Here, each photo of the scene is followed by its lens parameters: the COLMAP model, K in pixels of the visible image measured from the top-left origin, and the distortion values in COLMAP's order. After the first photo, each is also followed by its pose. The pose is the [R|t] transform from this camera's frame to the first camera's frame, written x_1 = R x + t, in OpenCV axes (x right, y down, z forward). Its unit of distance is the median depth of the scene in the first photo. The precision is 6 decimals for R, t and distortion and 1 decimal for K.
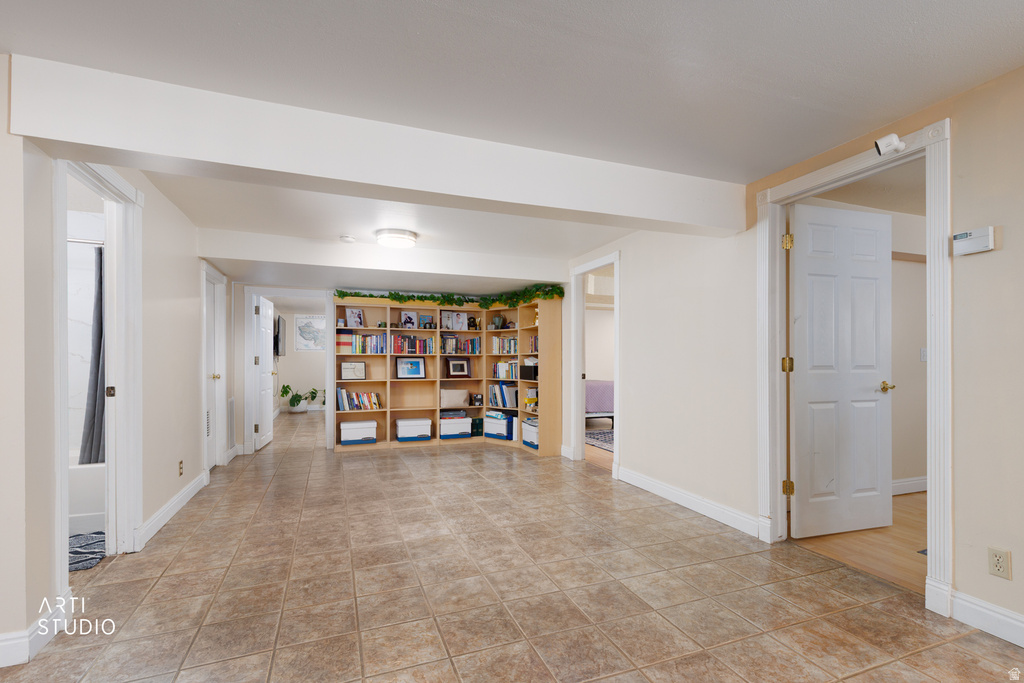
lens RADIAL K [[459.3, 0, 513.3], [0, 459.3, 357.9], [0, 0, 1]] dist [0.003417, 0.000224]
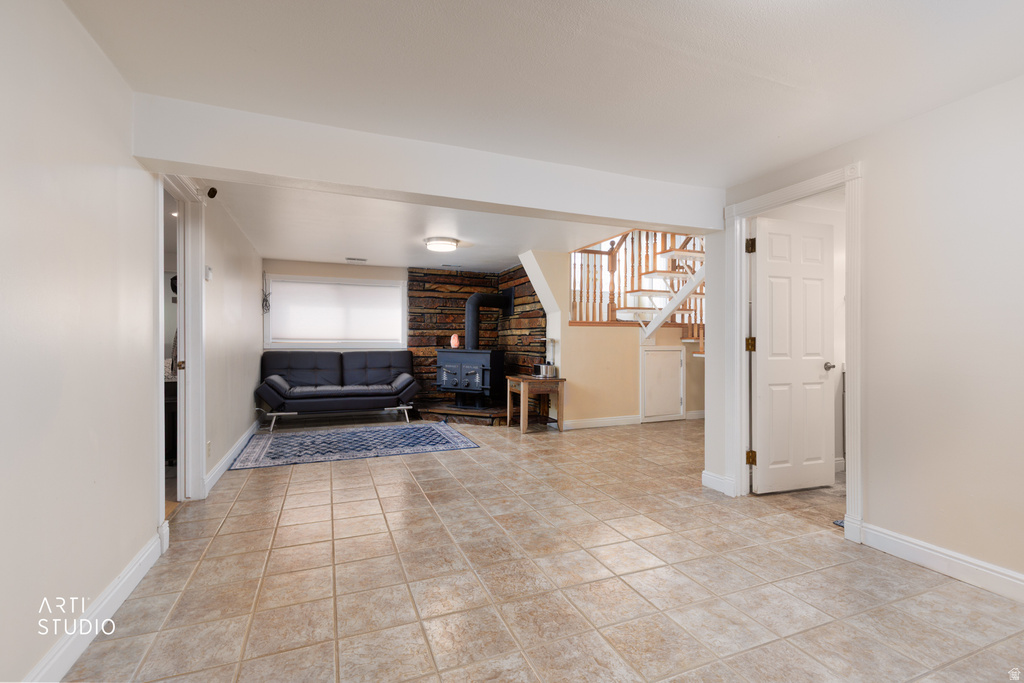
lens RADIAL K [[459.3, 0, 509.5], [0, 459.3, 343.6], [0, 0, 1]] dist [0.003417, 0.000224]
pose [[-0.999927, -0.000936, -0.012020, -0.098528], [-0.000904, 0.999996, -0.002651, 0.013903], [0.012022, -0.002640, -0.999924, 2.097062]]
